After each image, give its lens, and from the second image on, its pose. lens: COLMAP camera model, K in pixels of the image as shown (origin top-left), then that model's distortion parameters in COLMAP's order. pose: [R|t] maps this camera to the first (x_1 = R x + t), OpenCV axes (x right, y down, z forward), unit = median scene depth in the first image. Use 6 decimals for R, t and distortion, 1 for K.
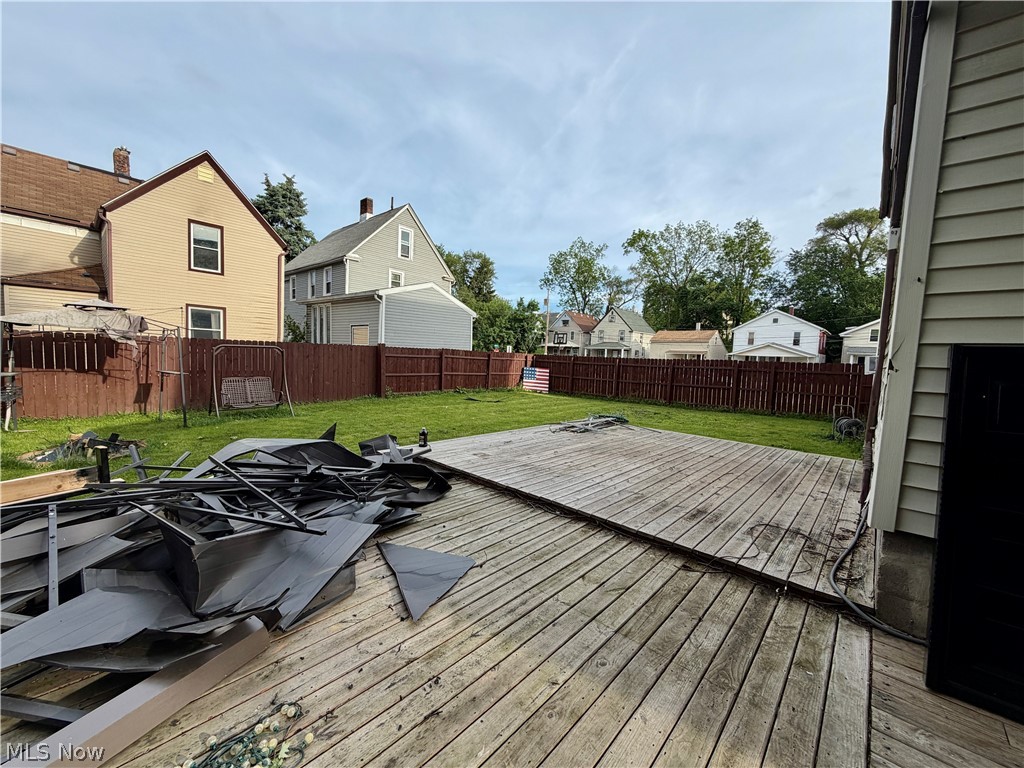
lens RADIAL K [[409.5, 0, 514.9], [0, 409.5, 383.5], [0, 0, 1]] dist [-0.001744, -0.000581]
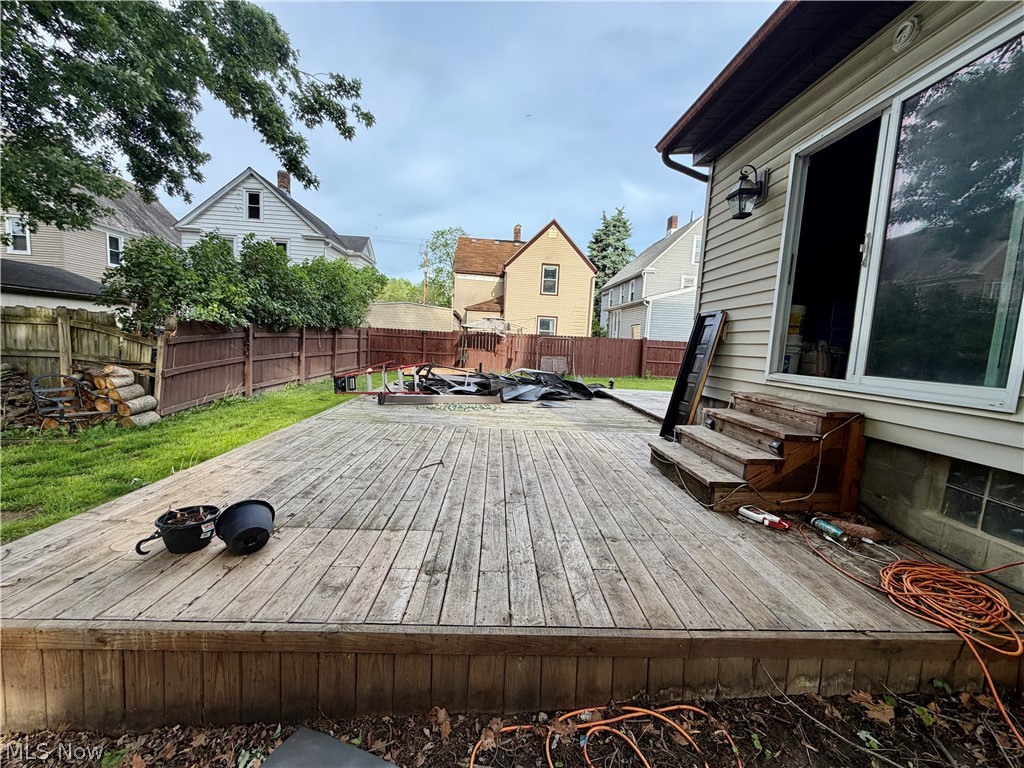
lens RADIAL K [[409.5, 0, 511.8], [0, 409.5, 384.4], [0, 0, 1]] dist [-0.001744, -0.000581]
pose [[0.704919, 0.064505, -0.706349, 0.291211], [-0.068809, 0.997378, 0.022412, 0.049869], [0.705943, 0.032805, 0.707509, -0.217996]]
